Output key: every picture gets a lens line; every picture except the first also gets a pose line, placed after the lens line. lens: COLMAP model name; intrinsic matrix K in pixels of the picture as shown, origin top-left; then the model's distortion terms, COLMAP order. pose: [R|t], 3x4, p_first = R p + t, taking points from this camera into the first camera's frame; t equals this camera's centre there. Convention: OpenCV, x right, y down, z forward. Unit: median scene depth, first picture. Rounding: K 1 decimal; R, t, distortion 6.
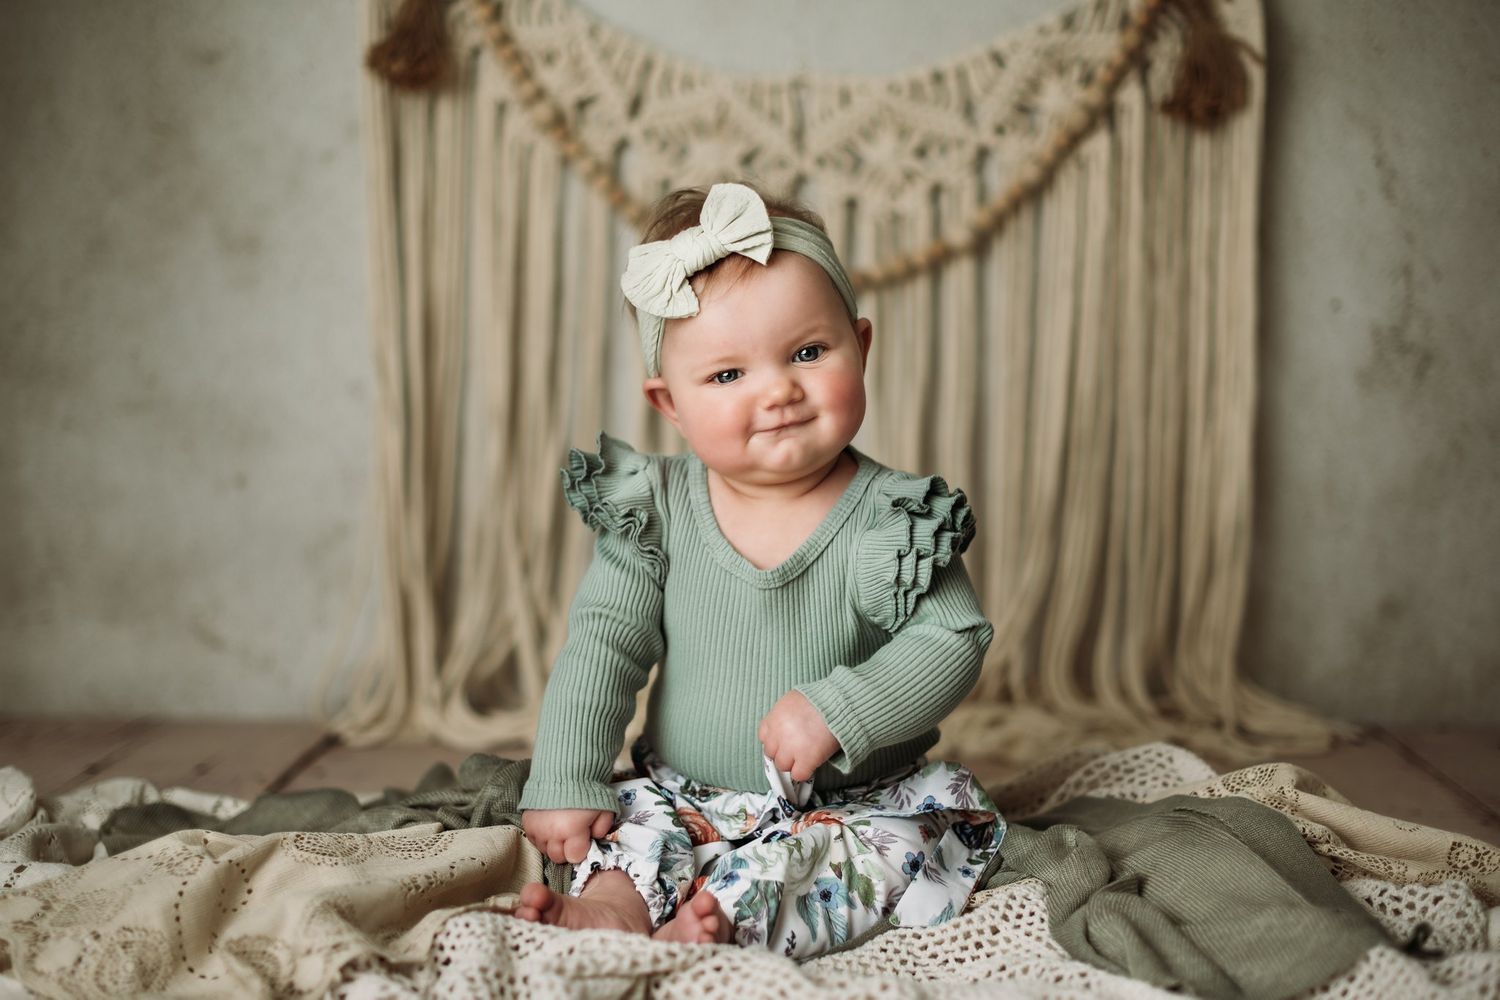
lens RADIAL K [[2077.4, 0, 724.3], [0, 2077.4, 556.8], [0, 0, 1]] dist [0.005570, 0.000000]
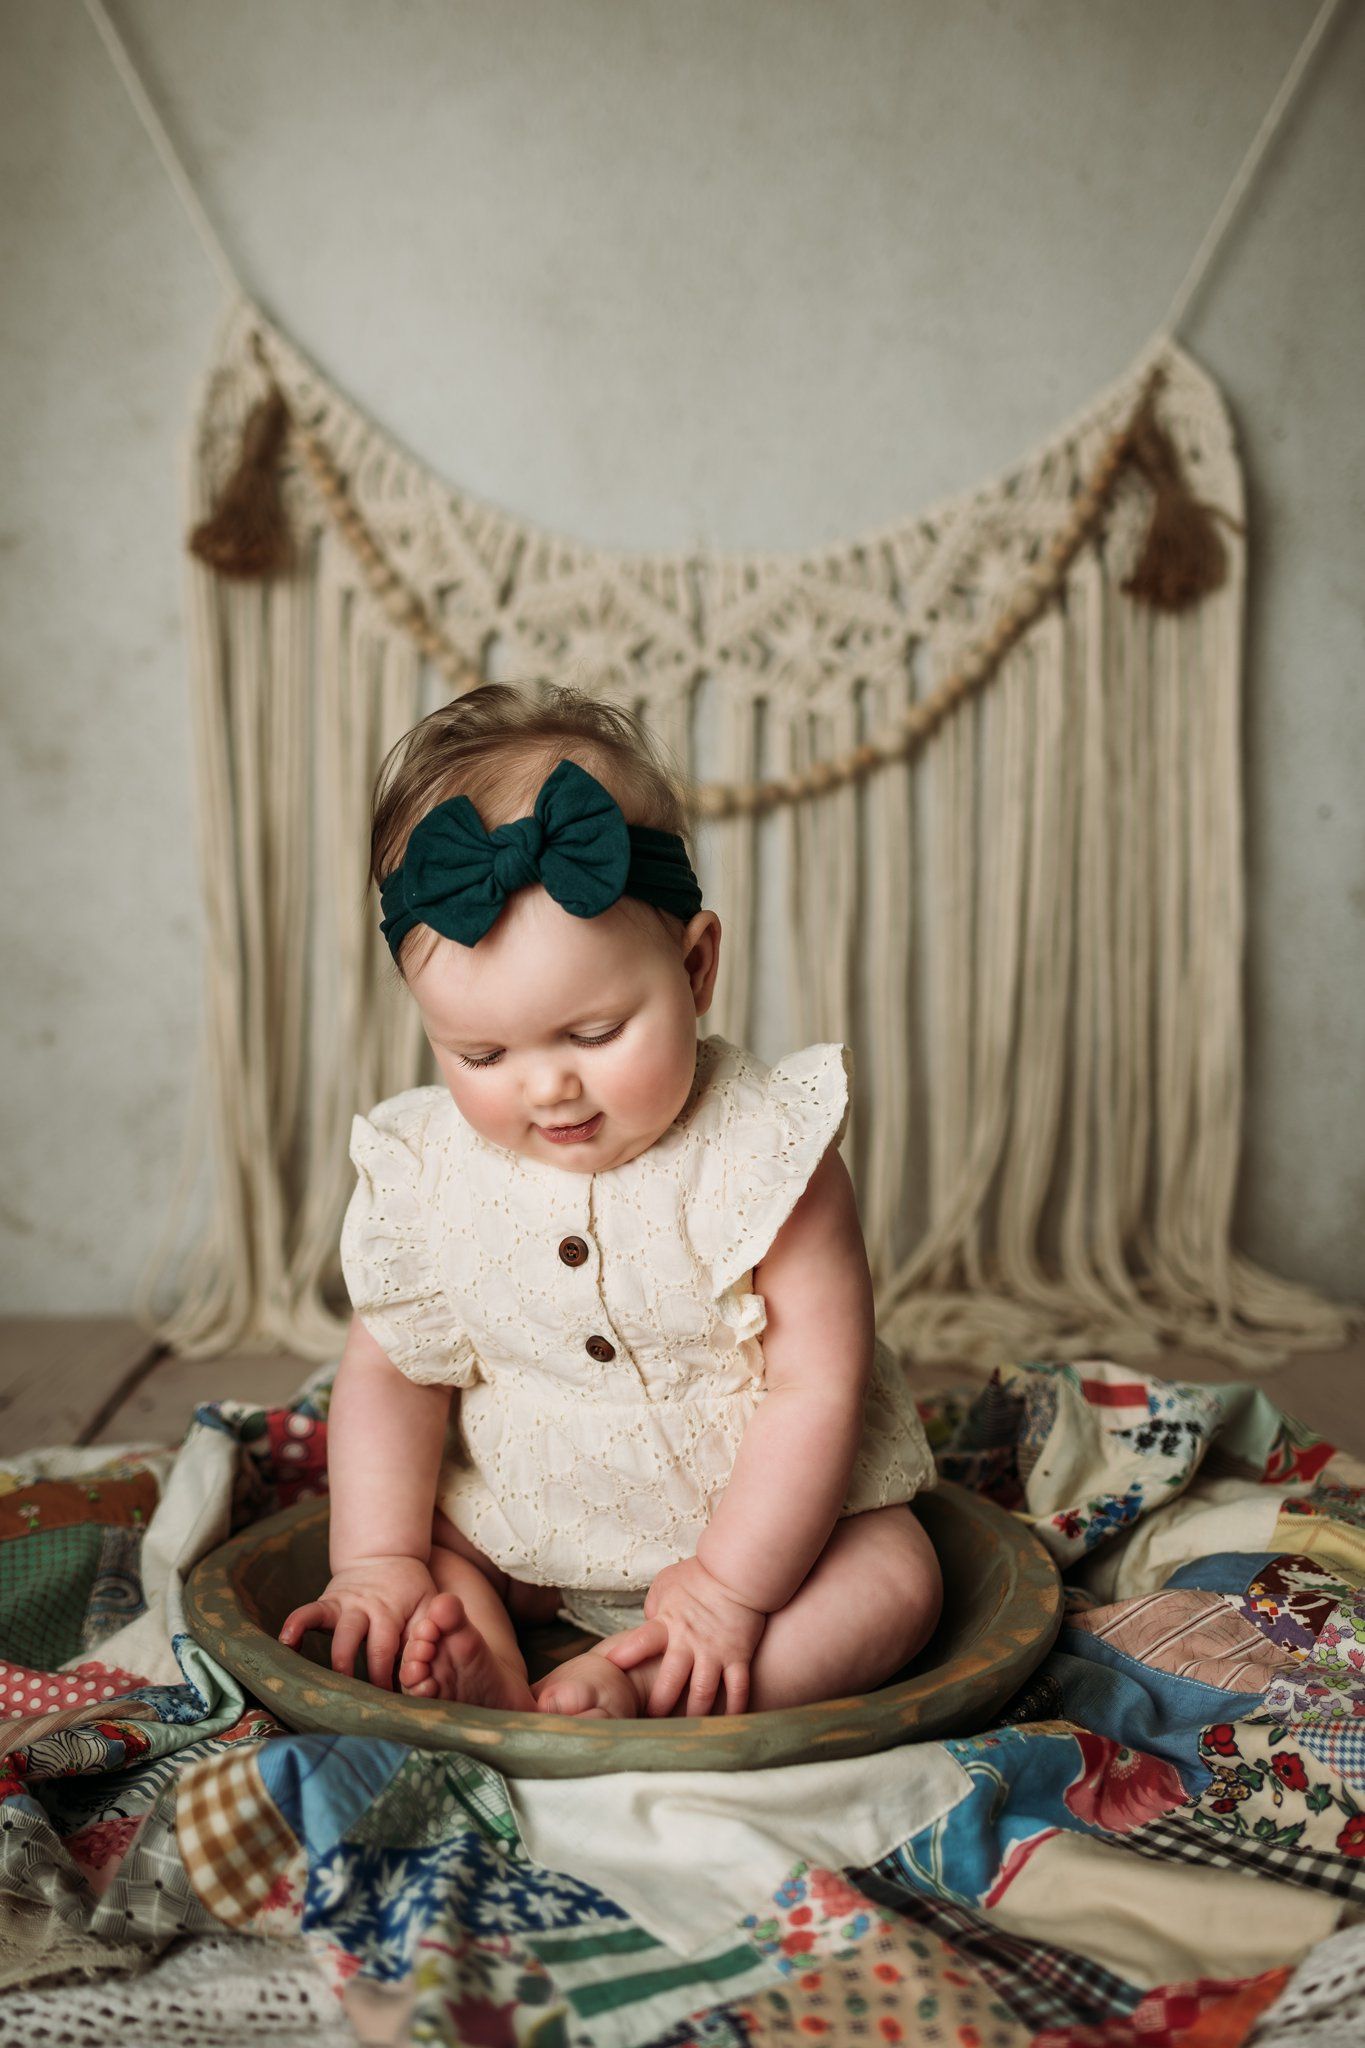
lens RADIAL K [[2063.8, 0, 605.8], [0, 2063.8, 980.0], [0, 0, 1]] dist [-0.002600, 0.000000]
pose [[0.999468, -0.019015, 0.026481, -0.027367], [0.019728, 0.999442, -0.026956, -0.034790], [-0.025954, 0.027464, 0.999286, 0.158349]]
